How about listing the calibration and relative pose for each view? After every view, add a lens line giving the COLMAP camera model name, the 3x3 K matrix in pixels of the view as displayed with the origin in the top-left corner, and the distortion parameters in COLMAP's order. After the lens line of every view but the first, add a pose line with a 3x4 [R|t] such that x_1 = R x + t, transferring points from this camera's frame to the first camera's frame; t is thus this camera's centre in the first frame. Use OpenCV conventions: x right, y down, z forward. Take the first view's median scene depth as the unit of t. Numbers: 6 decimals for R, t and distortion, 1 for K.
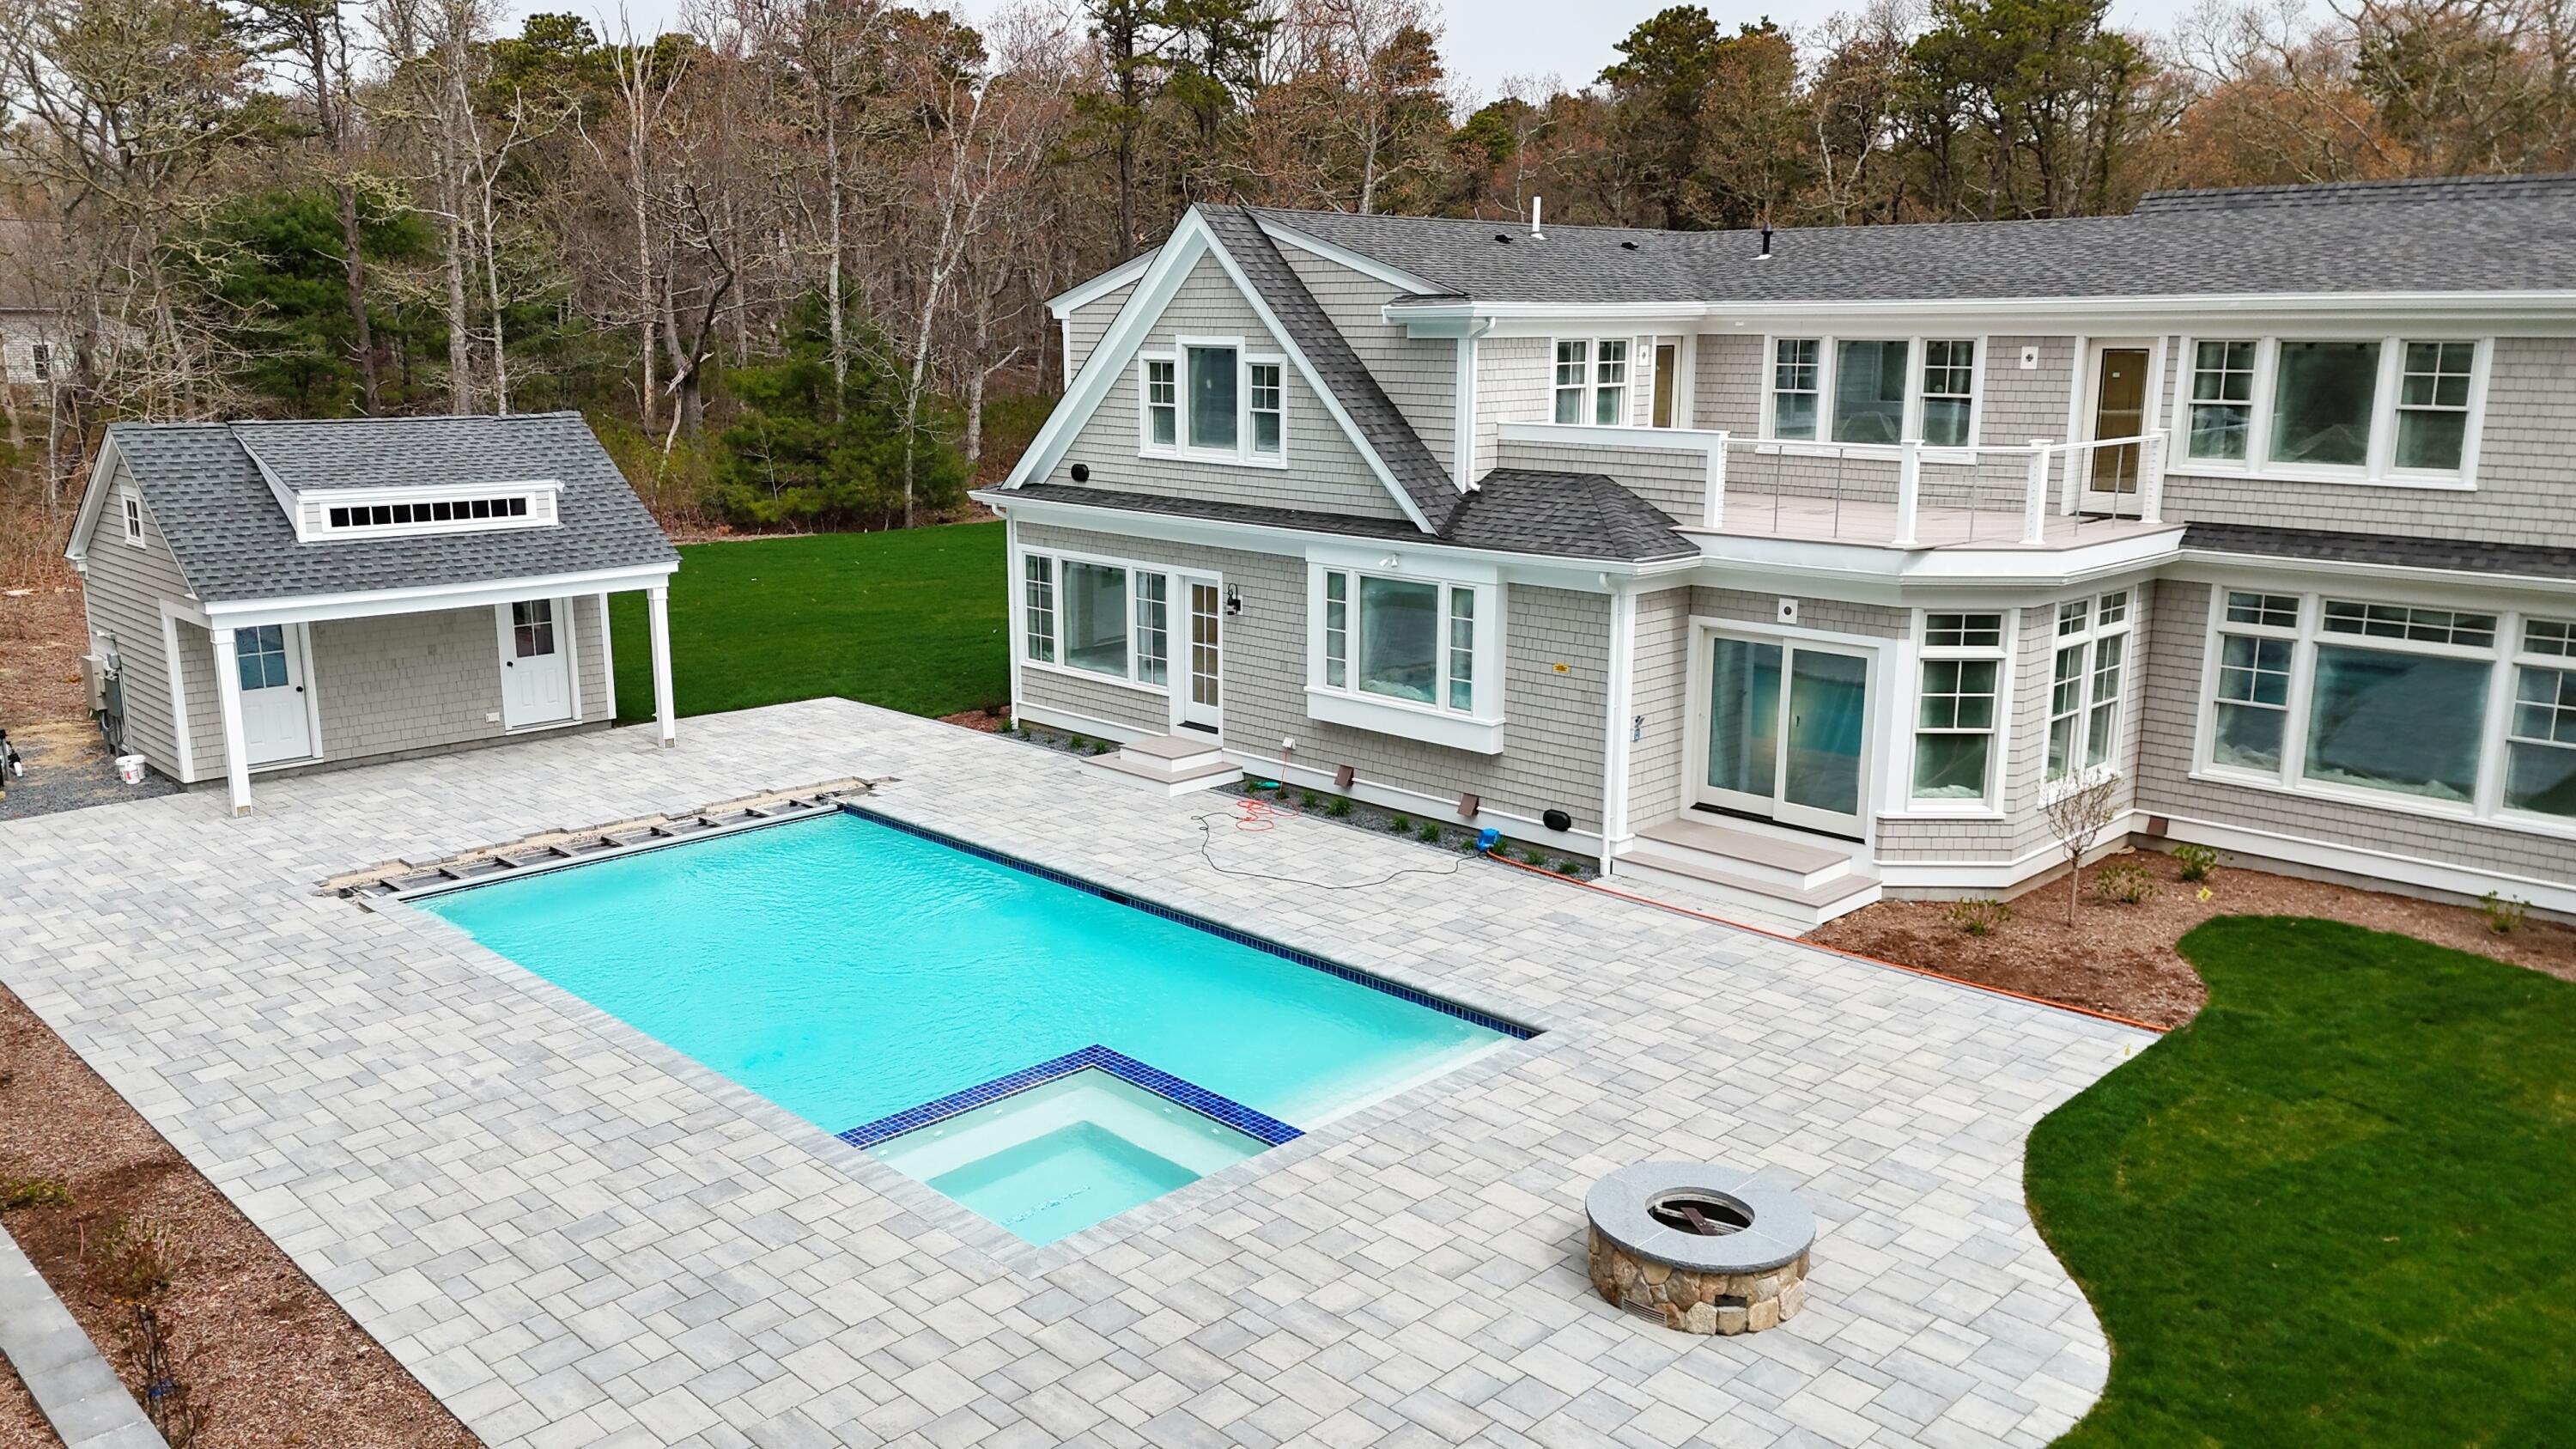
lens RADIAL K [[1895.0, 0, 1275.3], [0, 1895.0, 720.3], [0, 0, 1]] dist [0.085544, -0.084747]
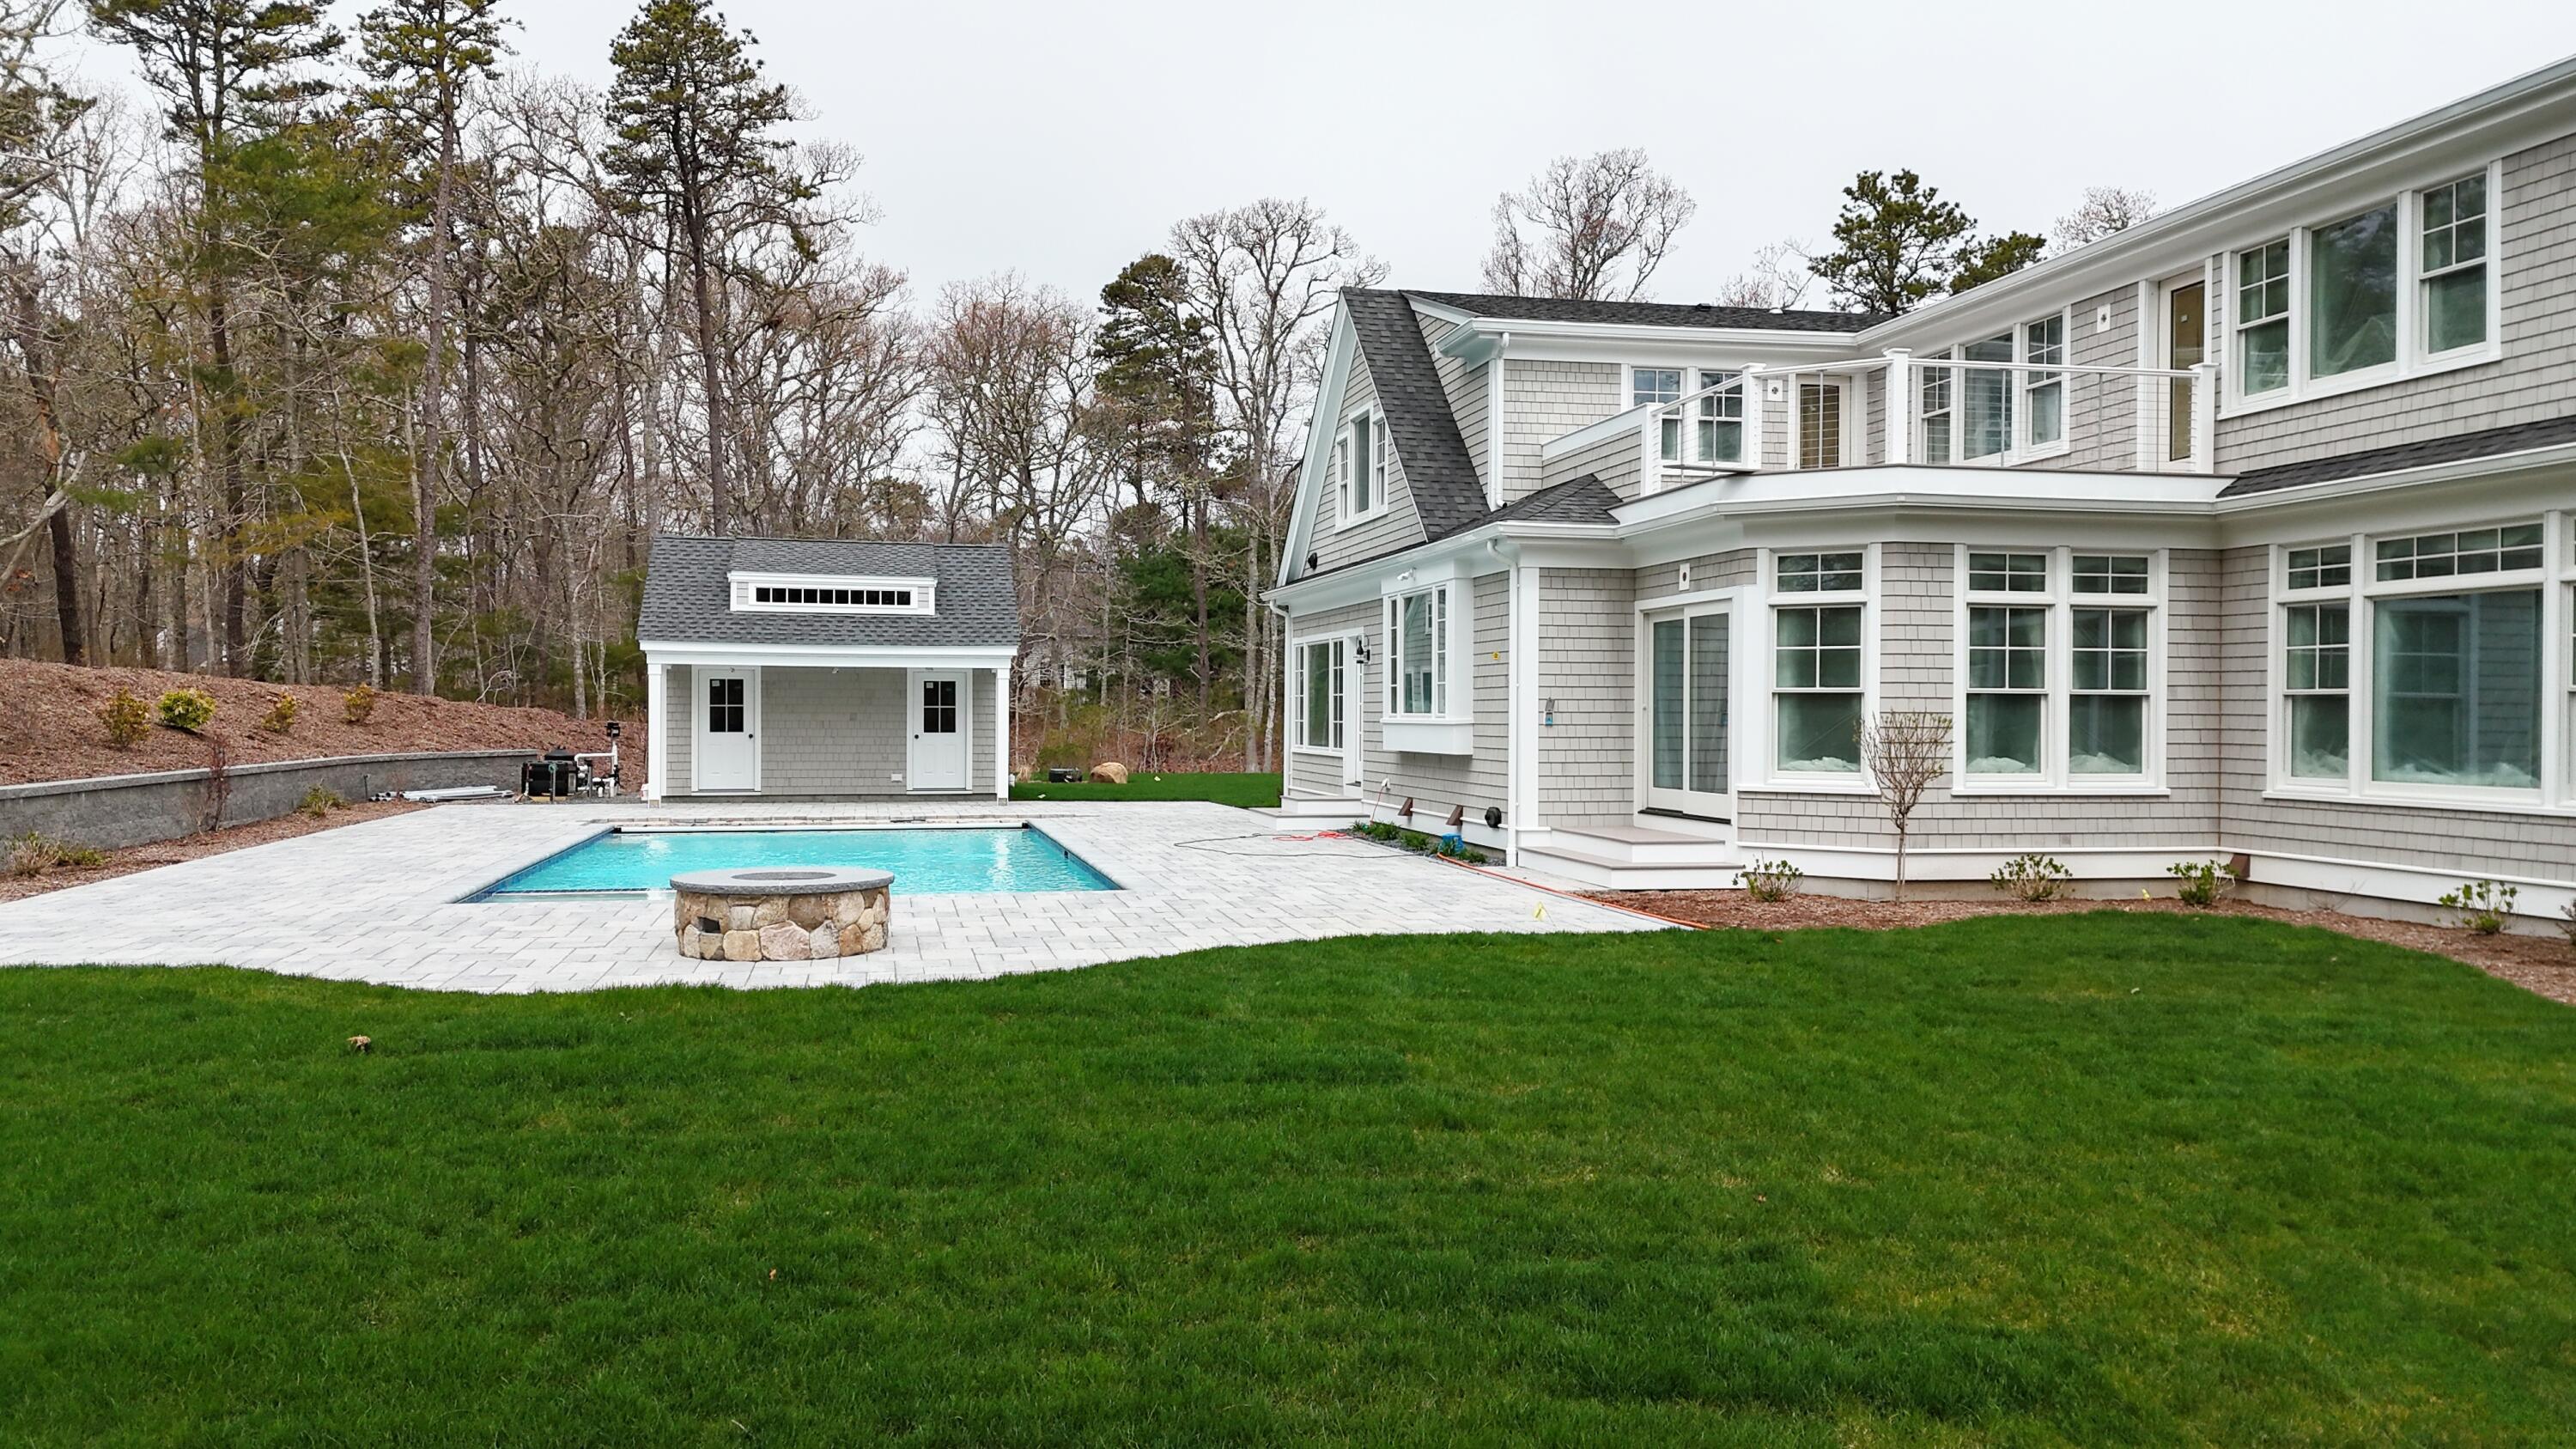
lens RADIAL K [[1895.0, 0, 1271.6], [0, 1895.0, 714.2], [0, 0, 1]] dist [0.085544, -0.084747]
pose [[0.840344, 0.001473, -0.542052, 0.578823], [-0.114747, 0.977817, -0.175234, 0.184366], [0.529770, 0.209456, 0.821871, 0.152626]]
